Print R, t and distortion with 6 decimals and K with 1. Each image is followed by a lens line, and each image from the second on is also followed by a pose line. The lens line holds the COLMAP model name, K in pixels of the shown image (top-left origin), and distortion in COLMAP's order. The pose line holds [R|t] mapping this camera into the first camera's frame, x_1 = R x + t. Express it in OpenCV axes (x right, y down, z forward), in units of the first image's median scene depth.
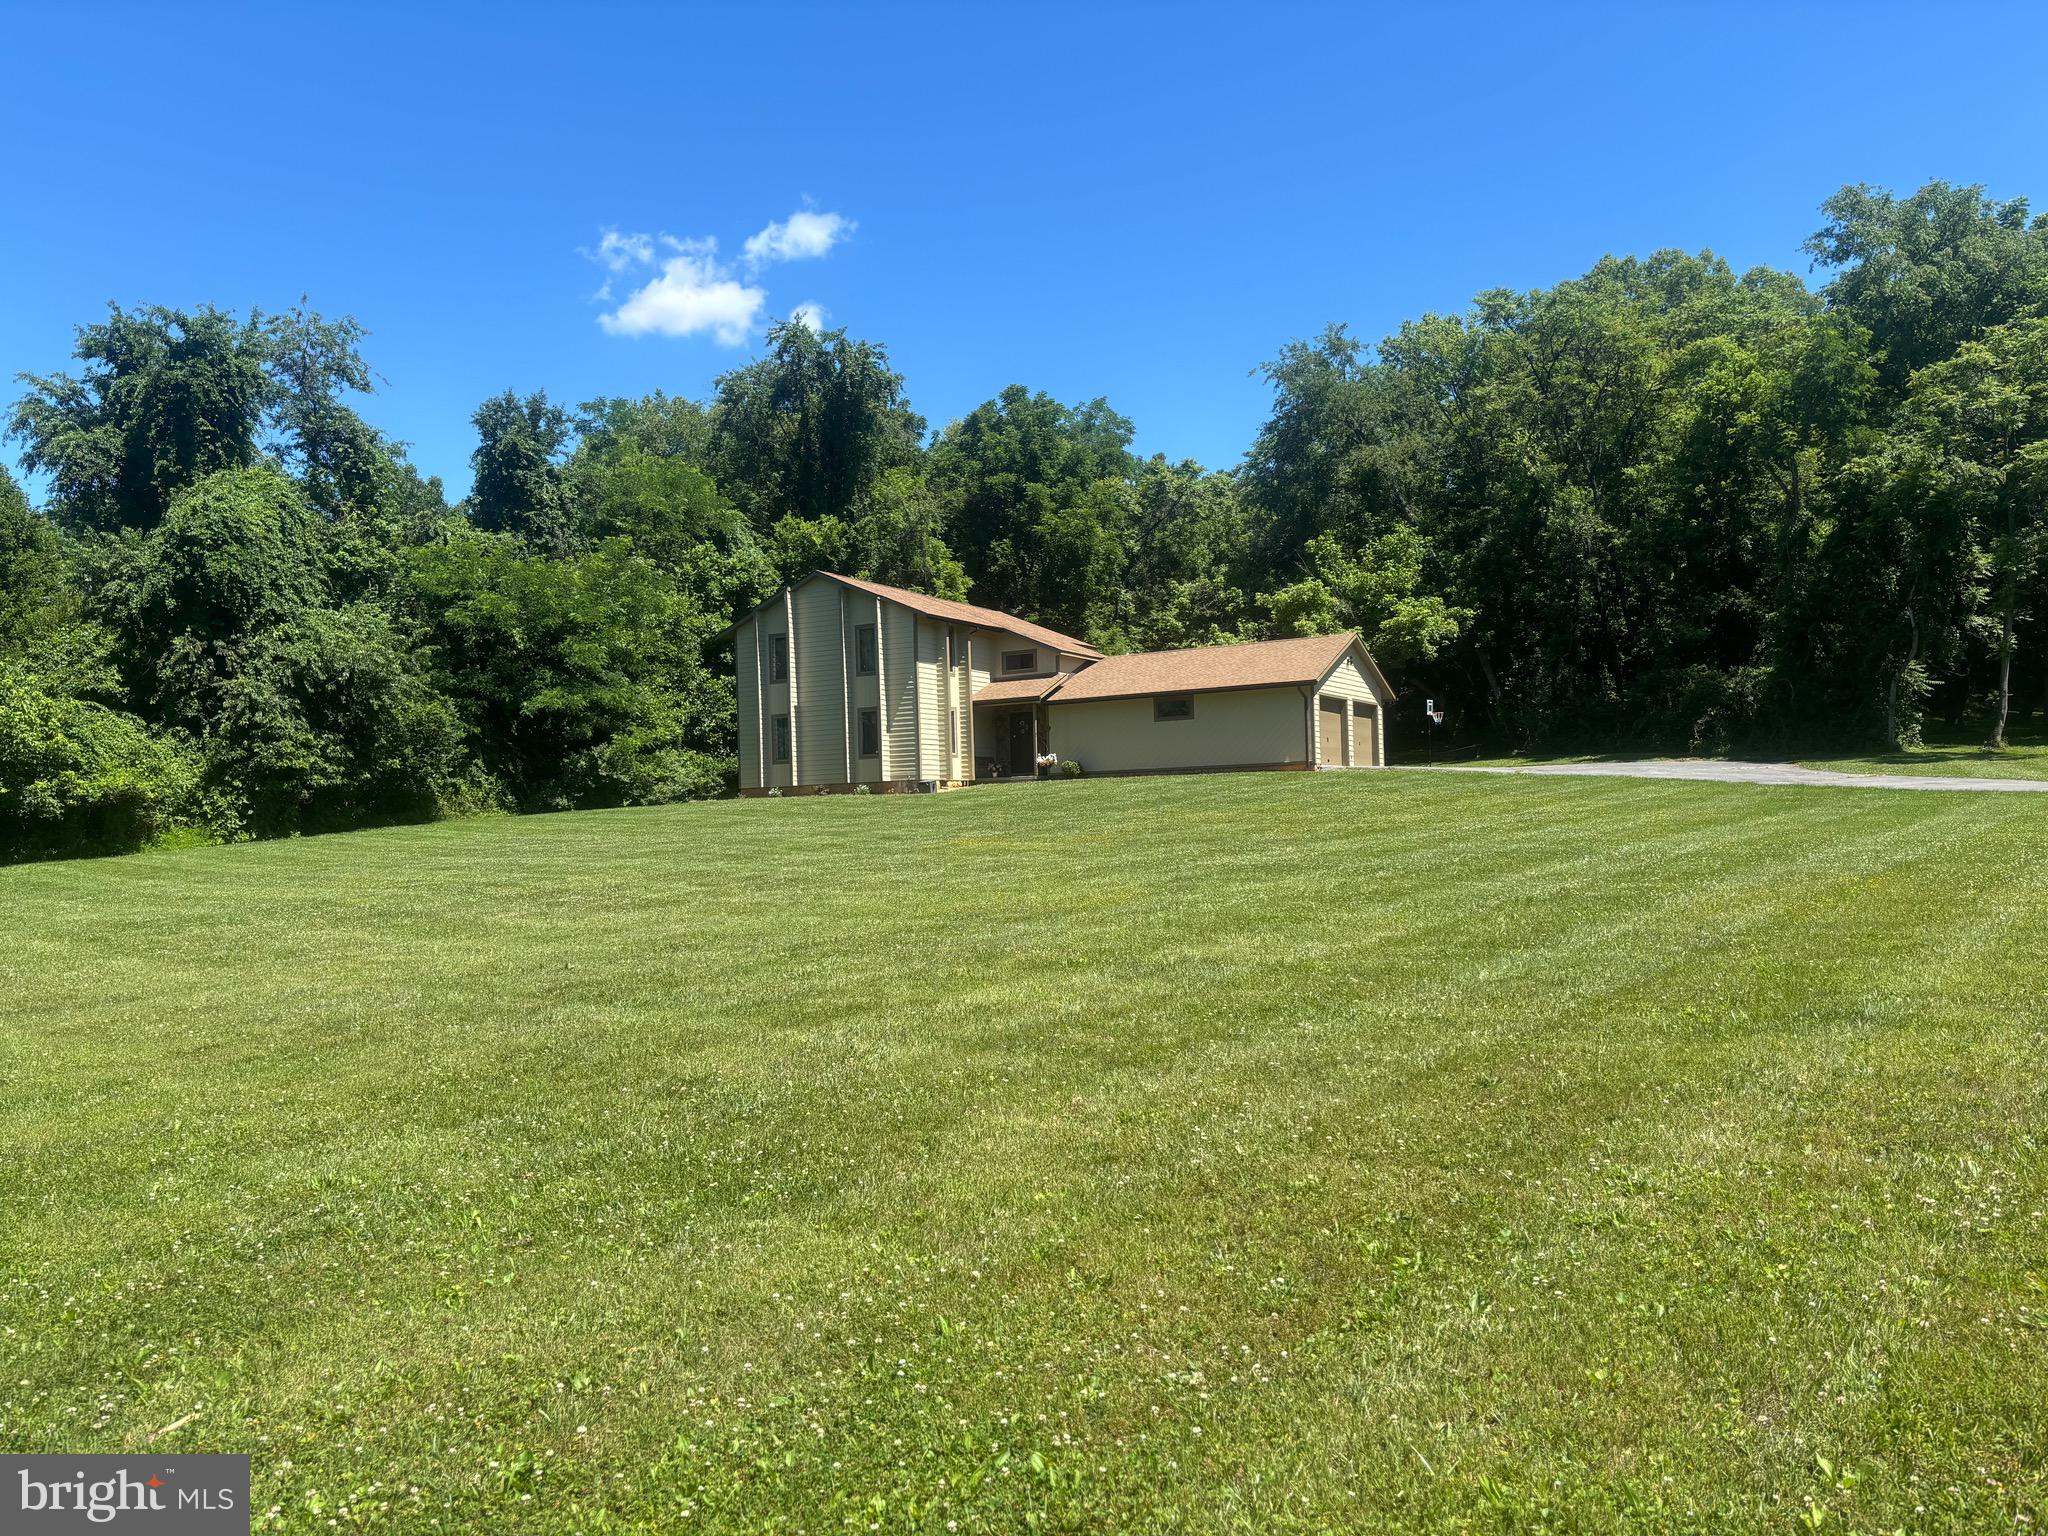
lens RADIAL K [[1538.5, 0, 1024.0], [0, 1538.5, 768.0], [0, 0, 1]] dist [0.154346, -0.219001]
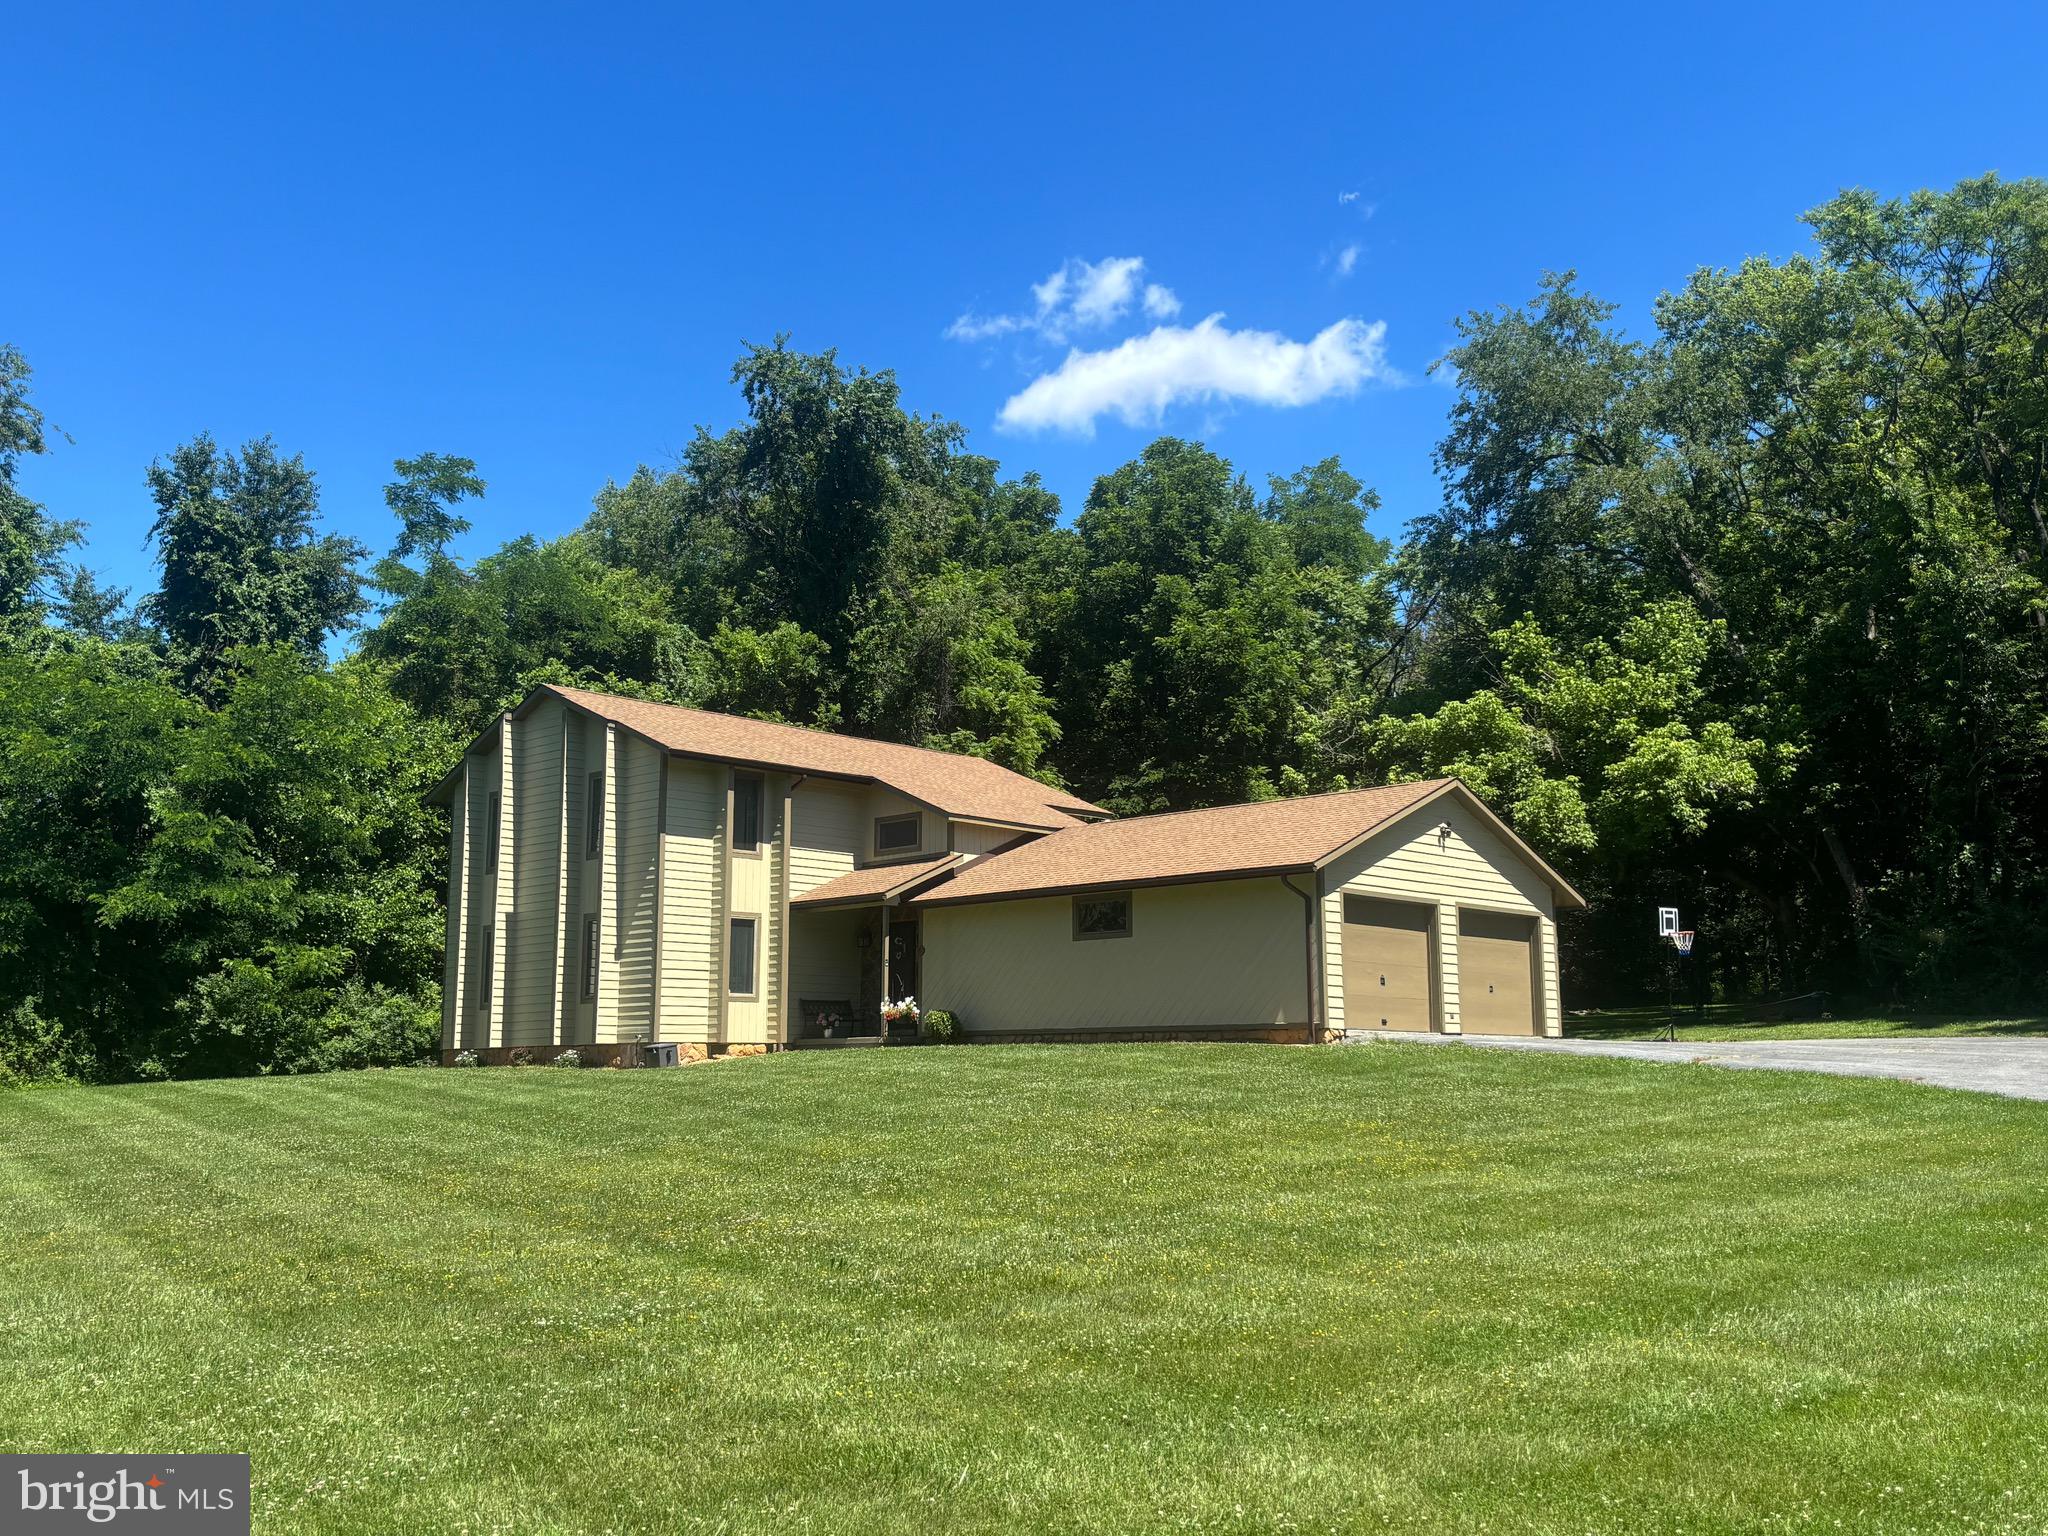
lens RADIAL K [[1917.6, 0, 1042.5], [0, 1917.6, 761.3], [0, 0, 1]] dist [0.135069, -0.308188]
pose [[0.970797, -0.013562, -0.239520, 0.229307], [-0.015769, 0.992634, -0.120119, -0.011299], [0.239385, 0.120388, 0.963432, 0.328284]]
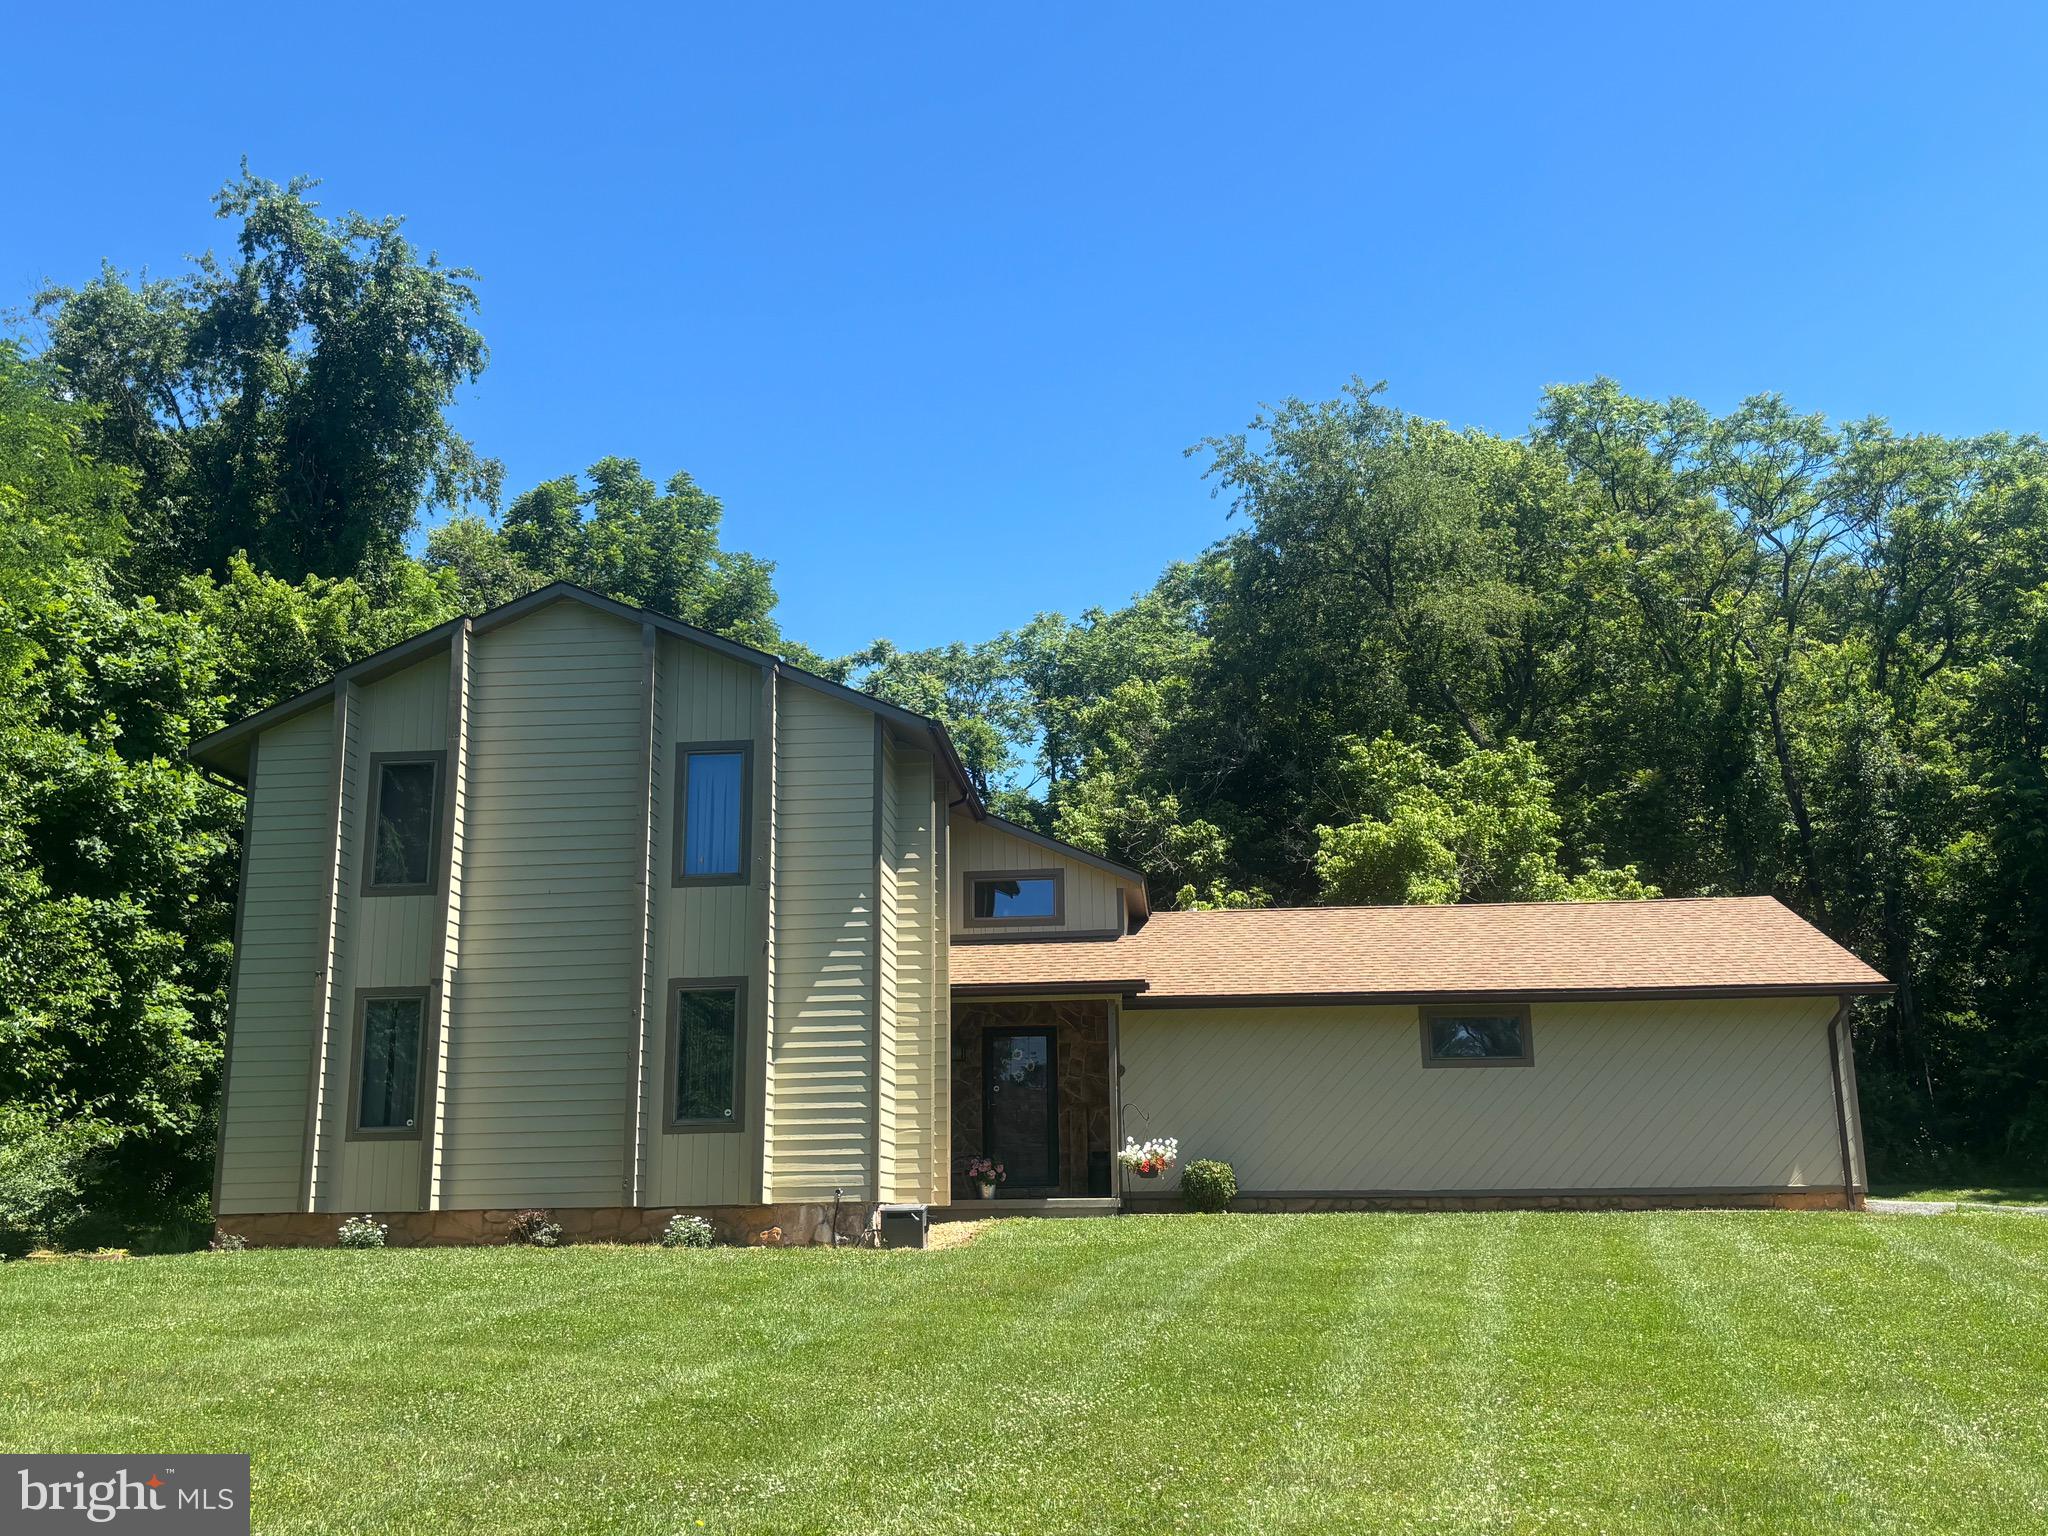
lens RADIAL K [[1917.6, 0, 1042.5], [0, 1917.6, 761.3], [0, 0, 1]] dist [0.135069, -0.308188]
pose [[0.912560, 0.118926, 0.391267, -0.200327], [-0.032052, 0.974636, -0.221488, 0.005698], [-0.407684, 0.189581, 0.893226, 0.567575]]
